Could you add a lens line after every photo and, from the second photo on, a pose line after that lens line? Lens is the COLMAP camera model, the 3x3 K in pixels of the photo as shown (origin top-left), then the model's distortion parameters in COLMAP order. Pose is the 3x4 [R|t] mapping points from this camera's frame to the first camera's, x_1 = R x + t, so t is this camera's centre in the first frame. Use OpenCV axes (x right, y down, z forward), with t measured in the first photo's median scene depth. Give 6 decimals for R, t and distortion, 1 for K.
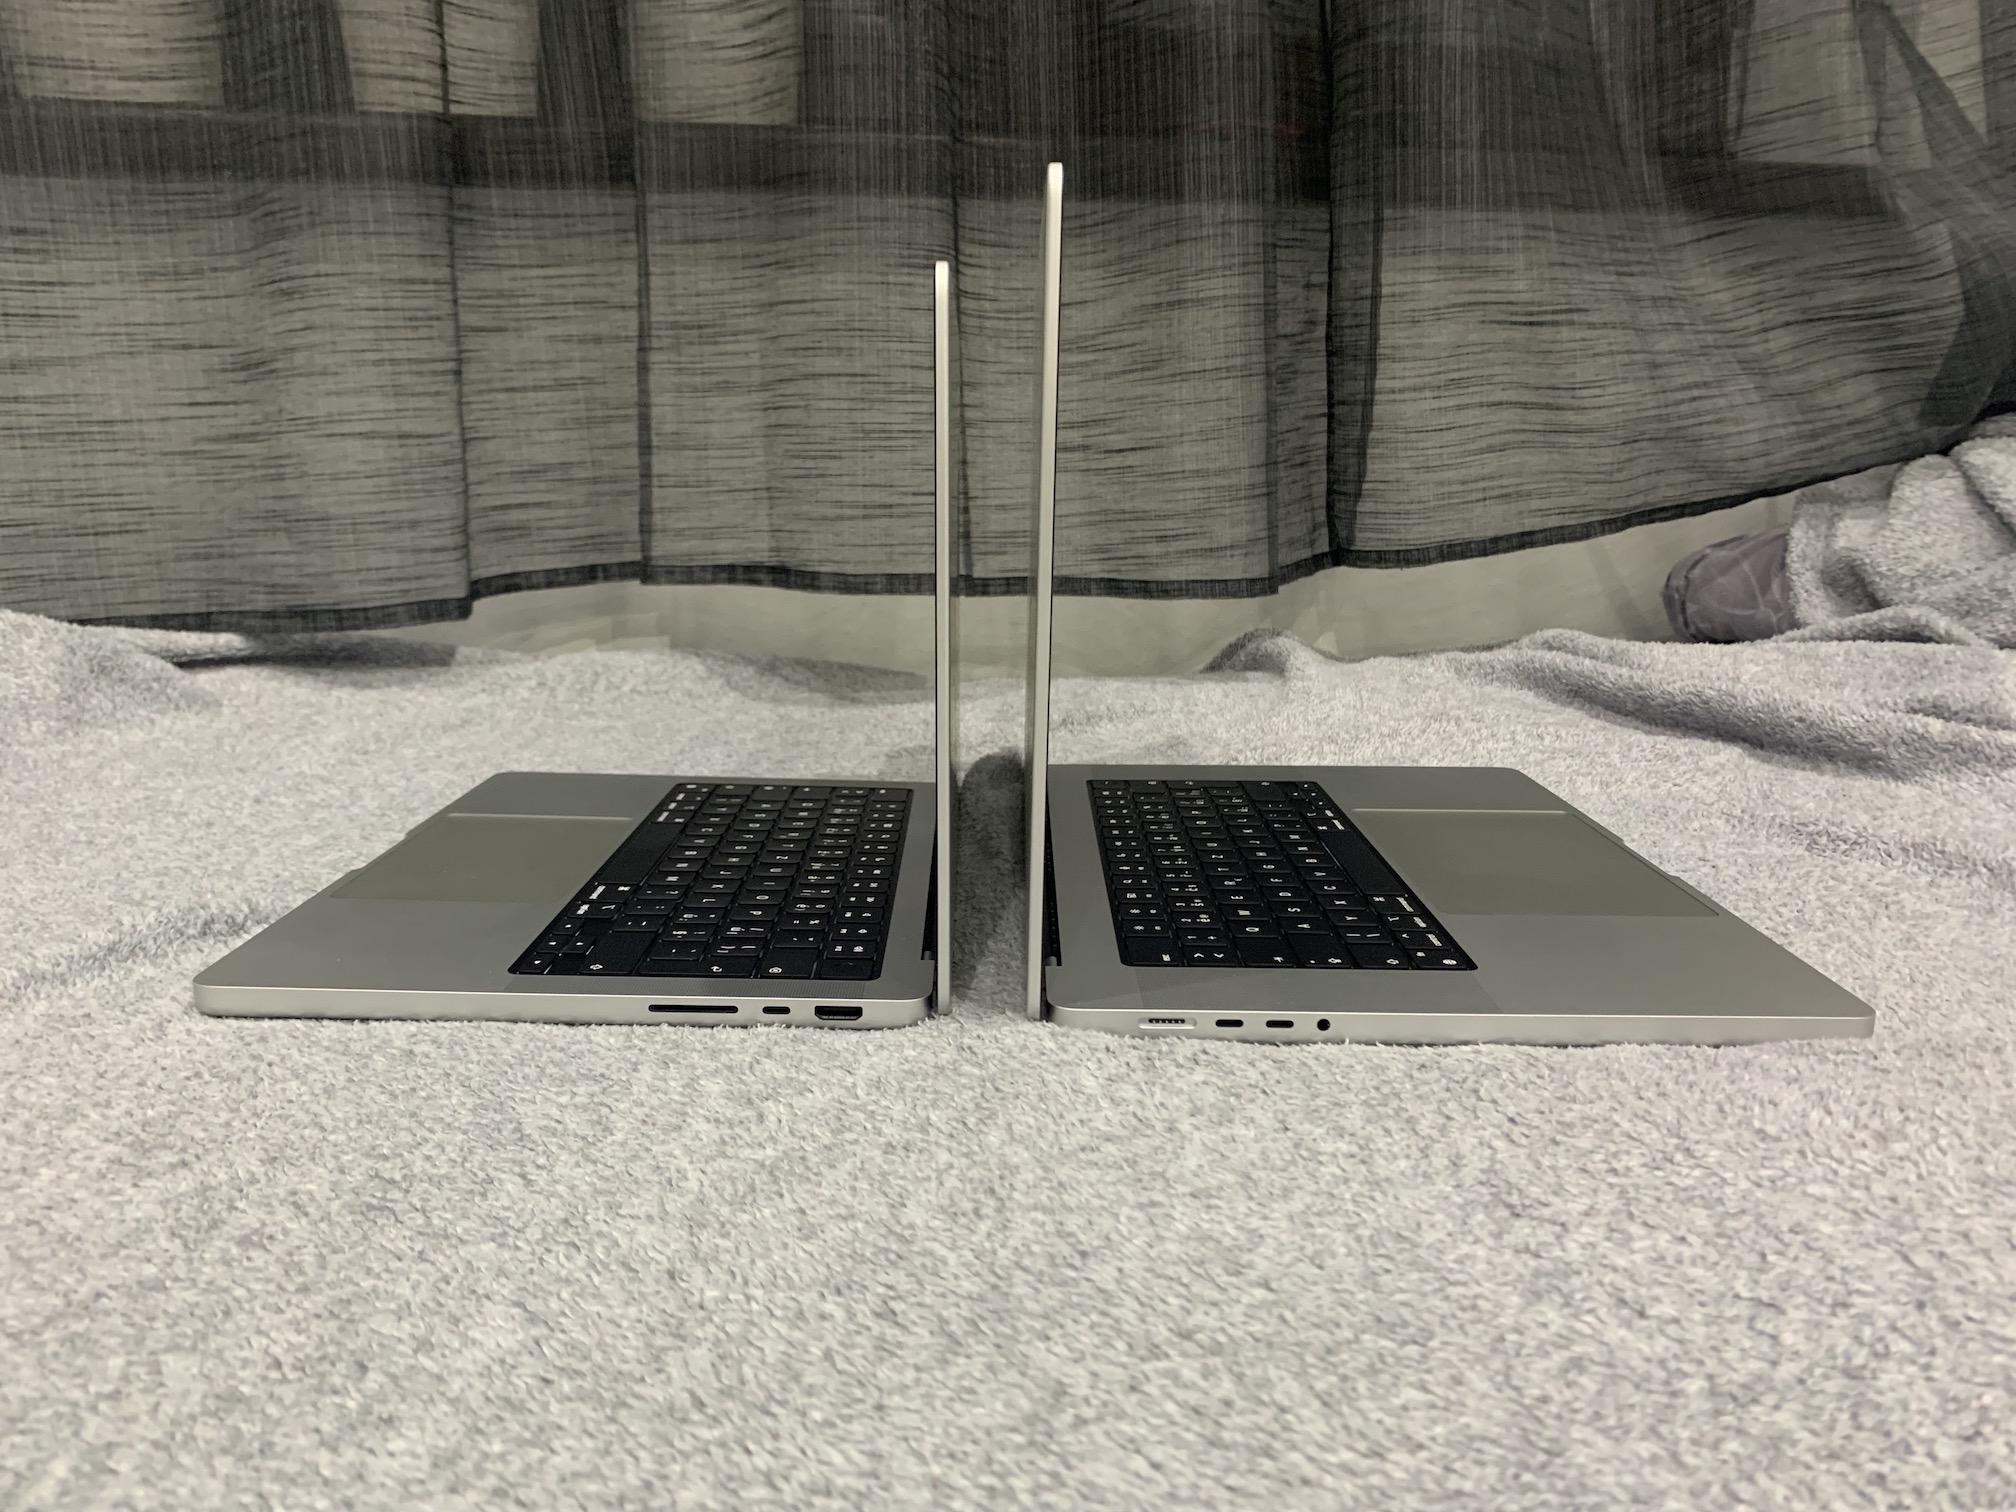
lens RADIAL K [[1511.3, 0, 1014.2], [0, 1511.3, 744.2], [0, 0, 1]] dist [-0.000387, -0.003327]
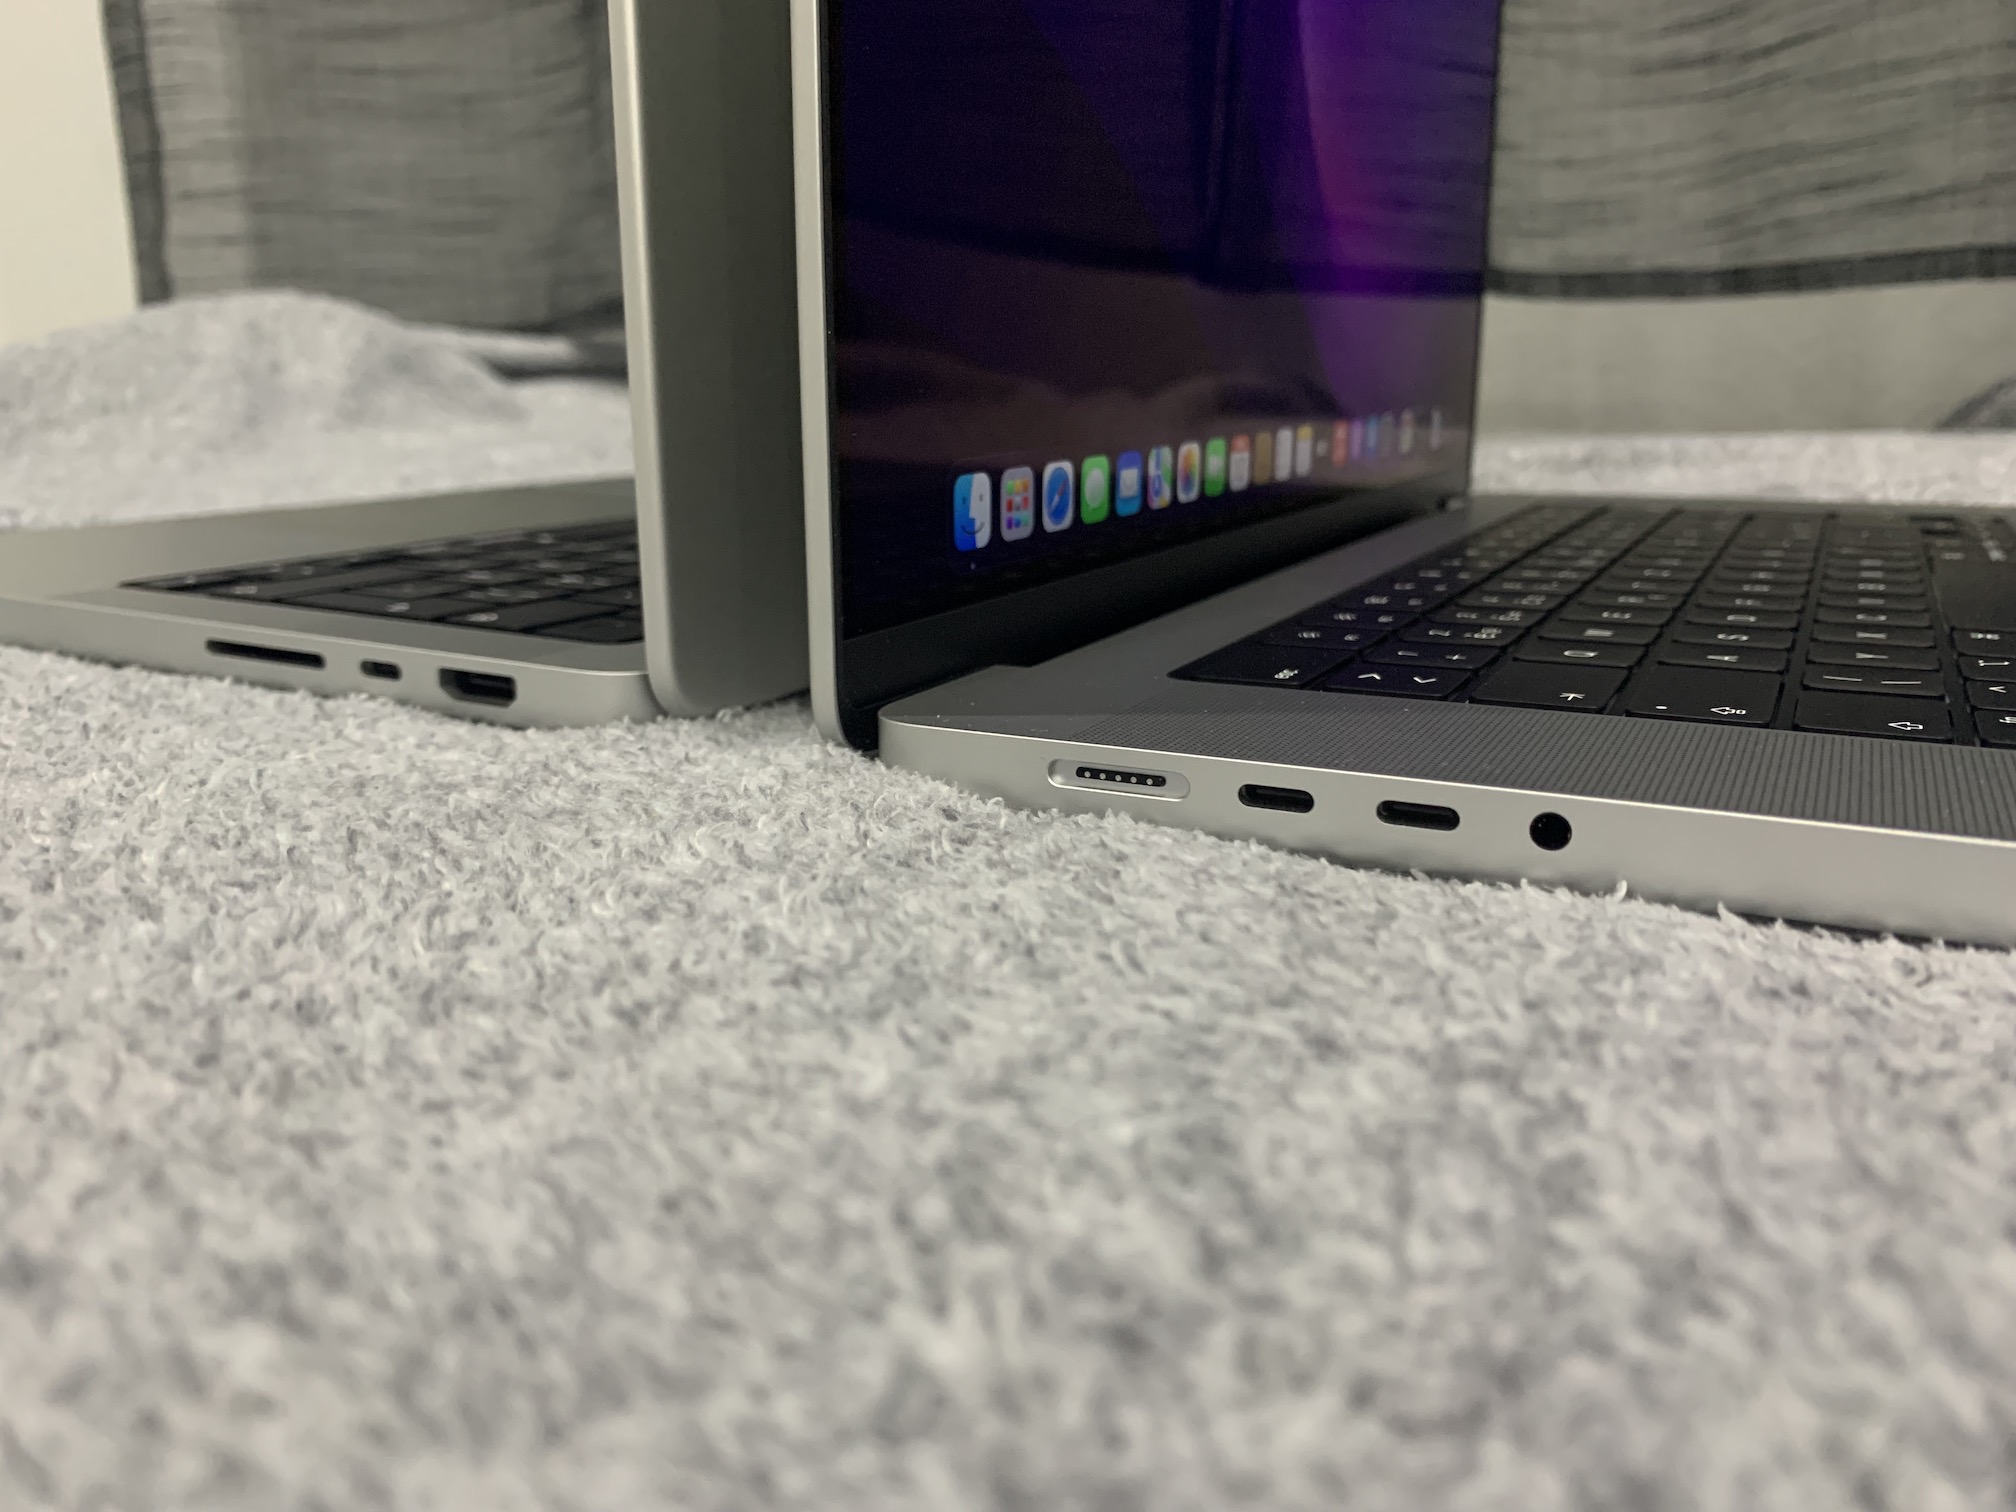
lens RADIAL K [[1551.0, 0, 993.3], [0, 1551.0, 771.6], [0, 0, 1]] dist [0.043333, -0.088405]
pose [[0.884172, 0.101135, -0.456082, 0.118683], [-0.069818, 0.993928, 0.085049, 0.072121], [0.461914, -0.043355, 0.885864, 0.305154]]
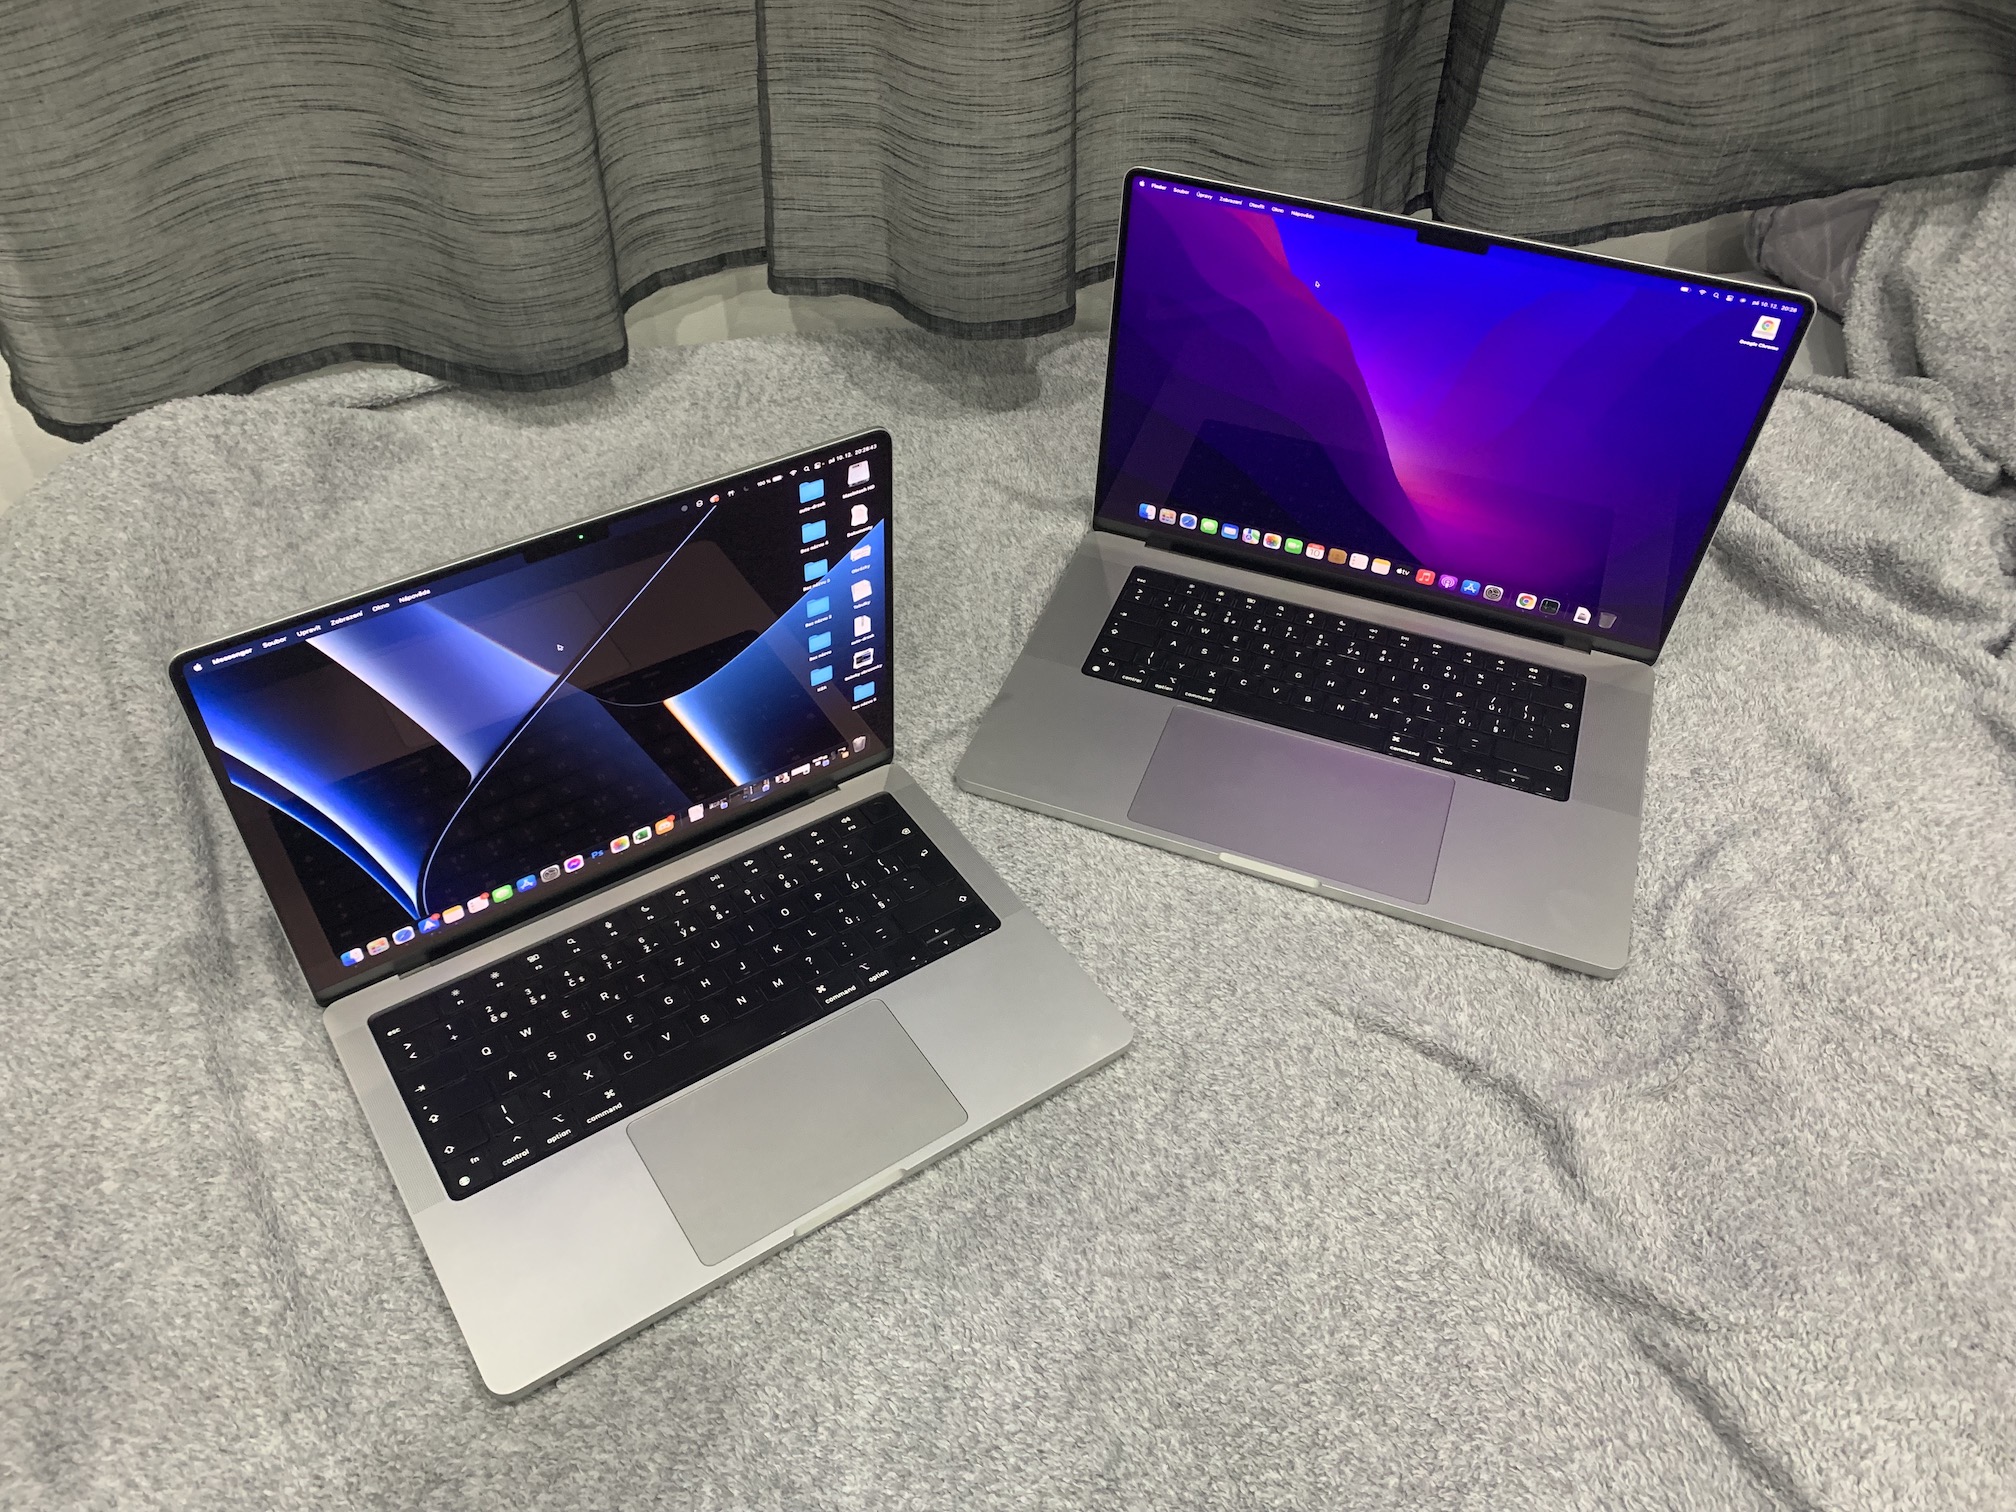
lens RADIAL K [[1511.3, 0, 1014.2], [0, 1511.3, 744.2], [0, 0, 1]] dist [-0.000387, -0.003327]
pose [[0.998766, 0.047037, -0.015923, -0.040676], [-0.030689, 0.836732, 0.546753, -0.452261], [0.039041, -0.545590, 0.837143, -0.084101]]
